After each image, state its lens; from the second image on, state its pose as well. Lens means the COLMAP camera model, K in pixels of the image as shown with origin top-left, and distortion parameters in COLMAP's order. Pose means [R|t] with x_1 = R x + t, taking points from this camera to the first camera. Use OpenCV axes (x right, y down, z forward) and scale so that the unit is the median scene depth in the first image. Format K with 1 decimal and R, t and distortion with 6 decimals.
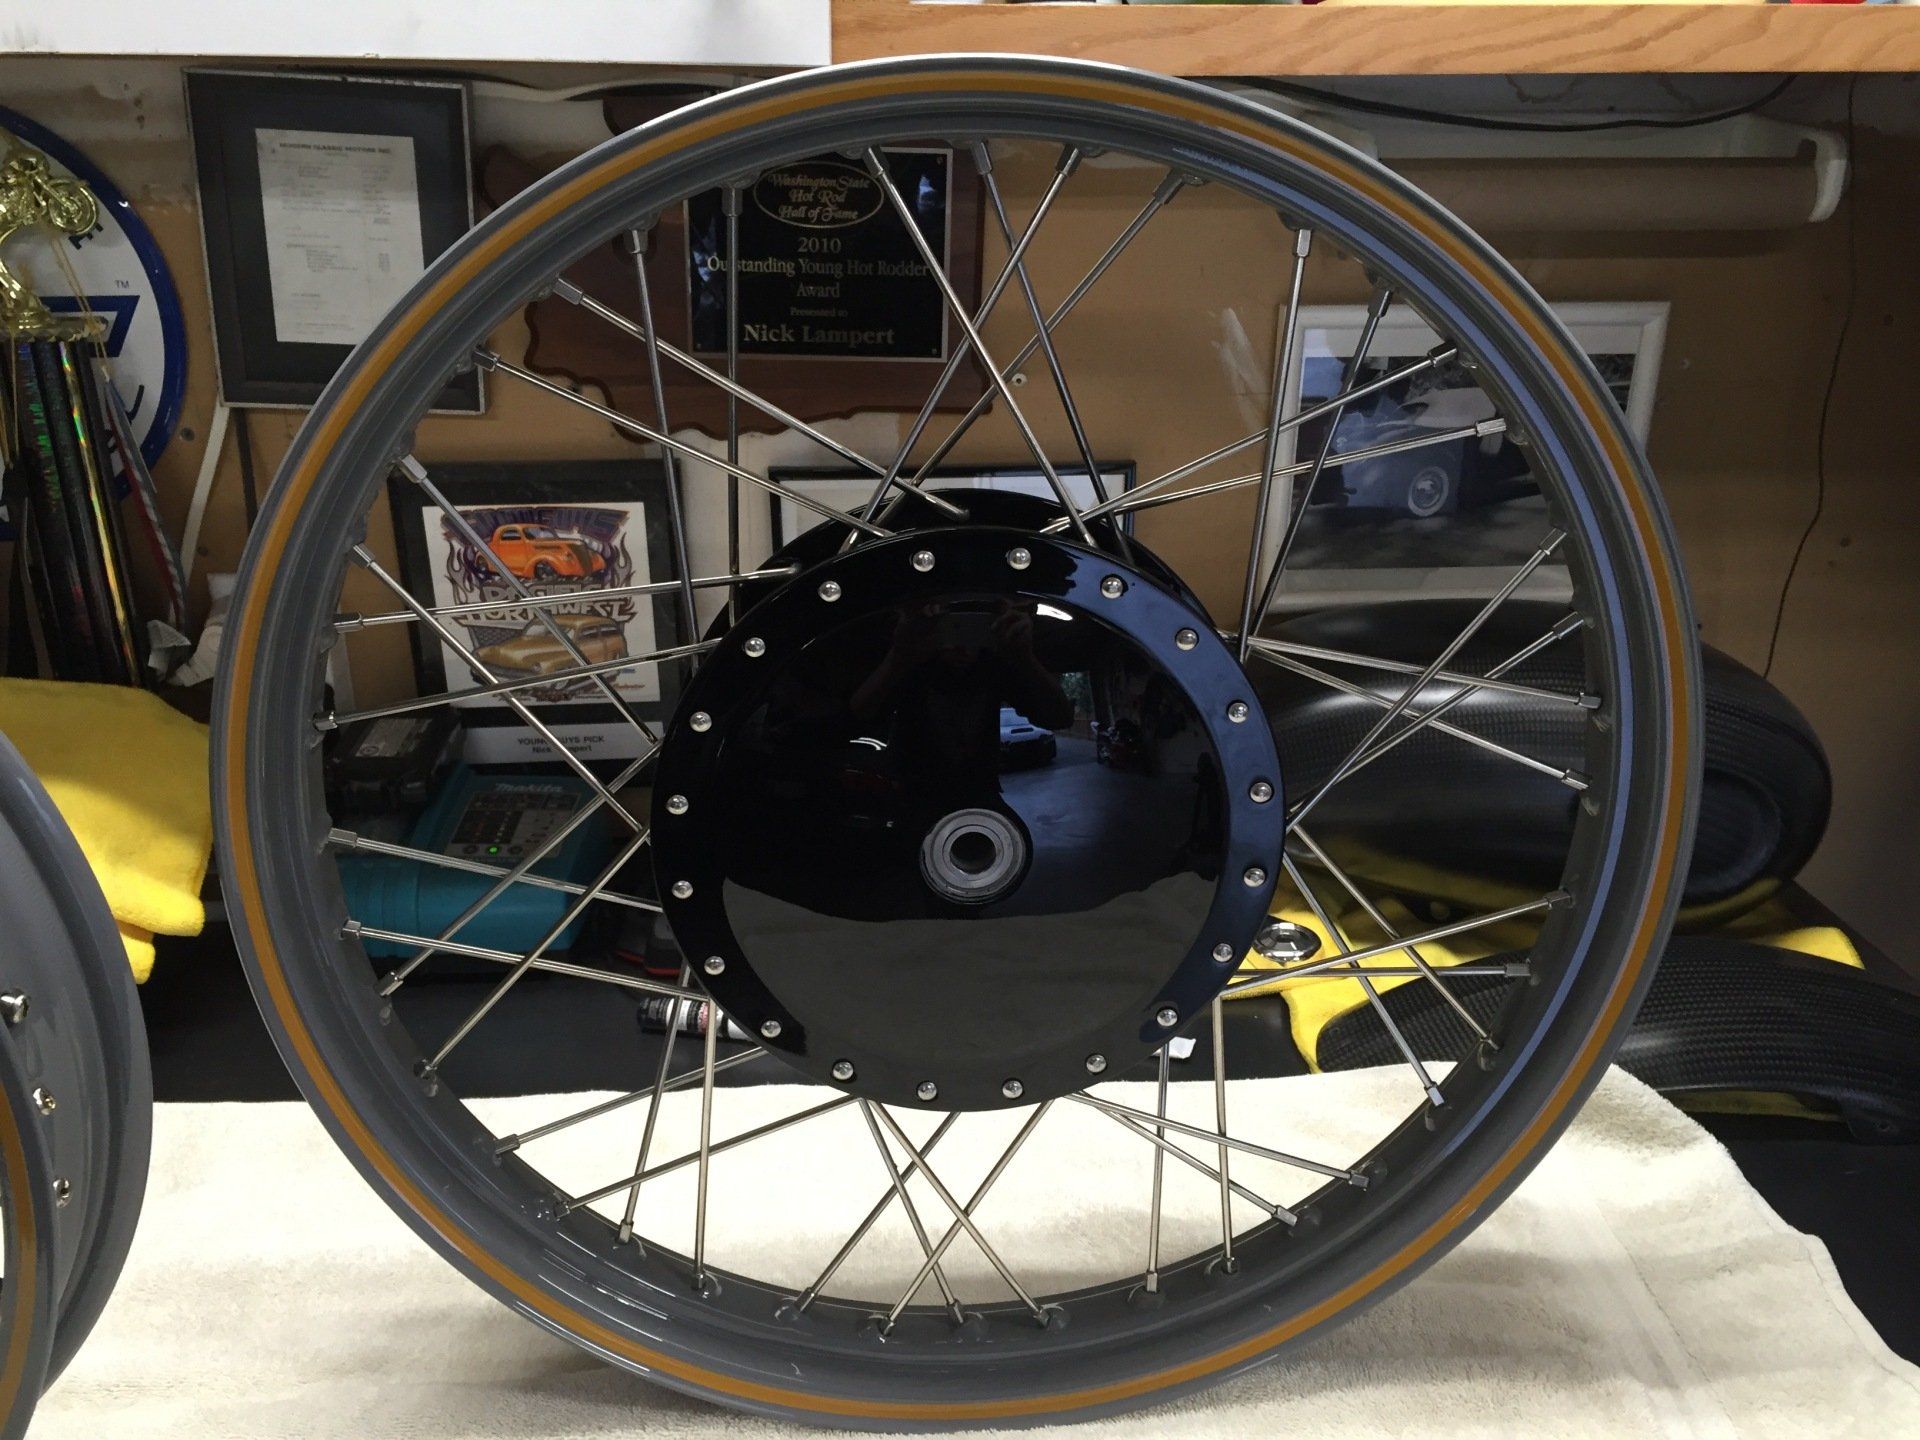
lens RADIAL K [[1621.4, 0, 955.4], [0, 1621.4, 701.4], [0, 0, 1]] dist [0.073587, -0.090534]
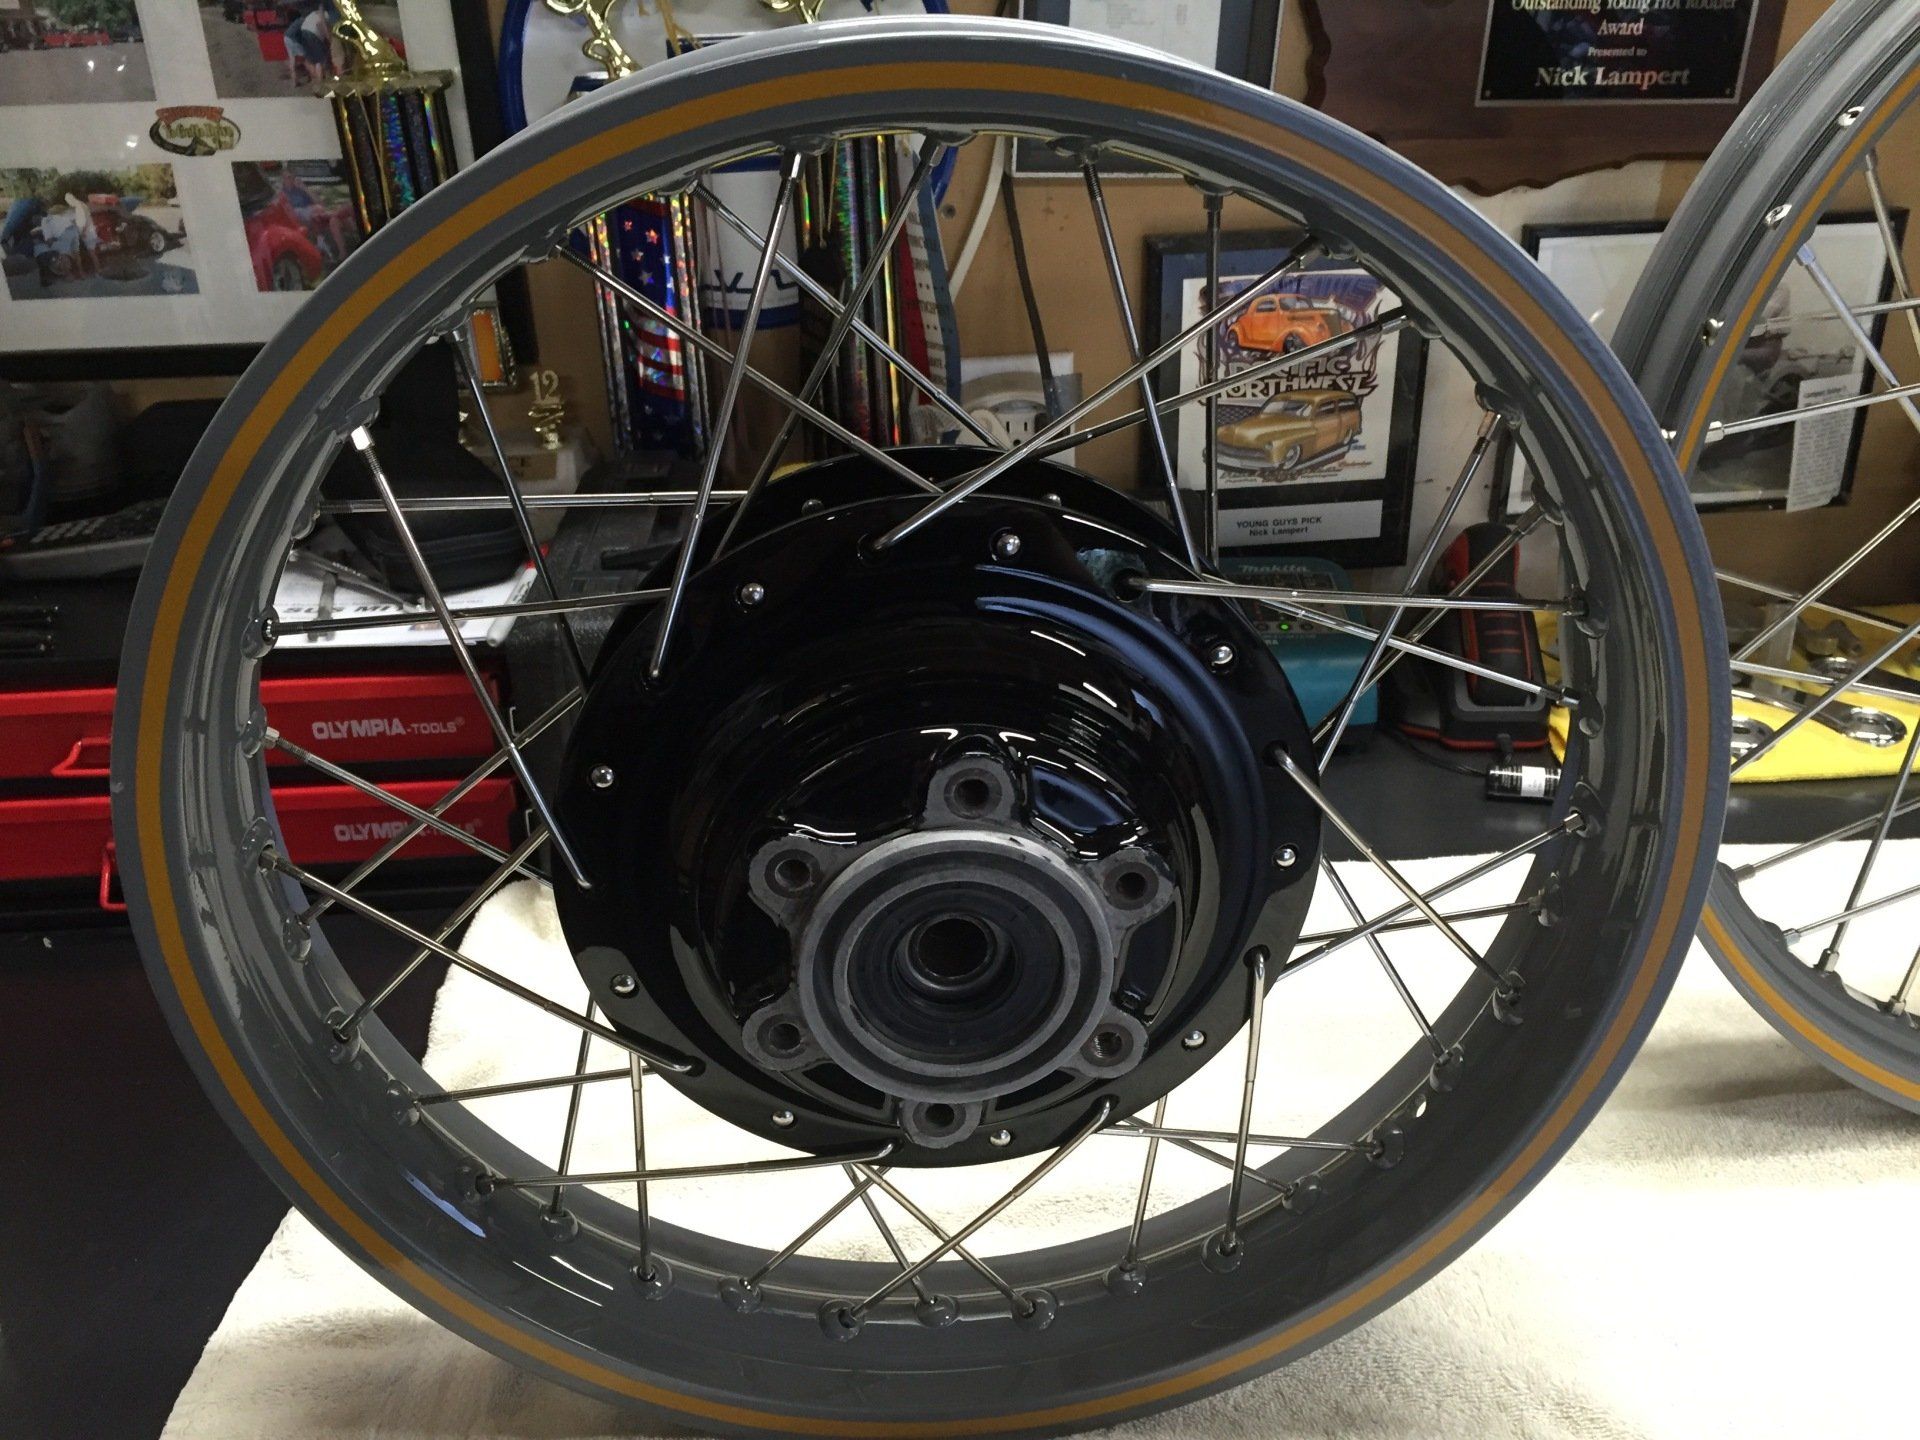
lens RADIAL K [[1625.5, 0, 936.2], [0, 1625.5, 721.3], [0, 0, 1]] dist [0.055374, -0.080483]
pose [[0.999401, -0.023617, -0.025297, -0.448878], [0.026234, 0.993732, 0.108668, 0.032637], [0.022572, -0.109267, 0.993756, 0.000474]]
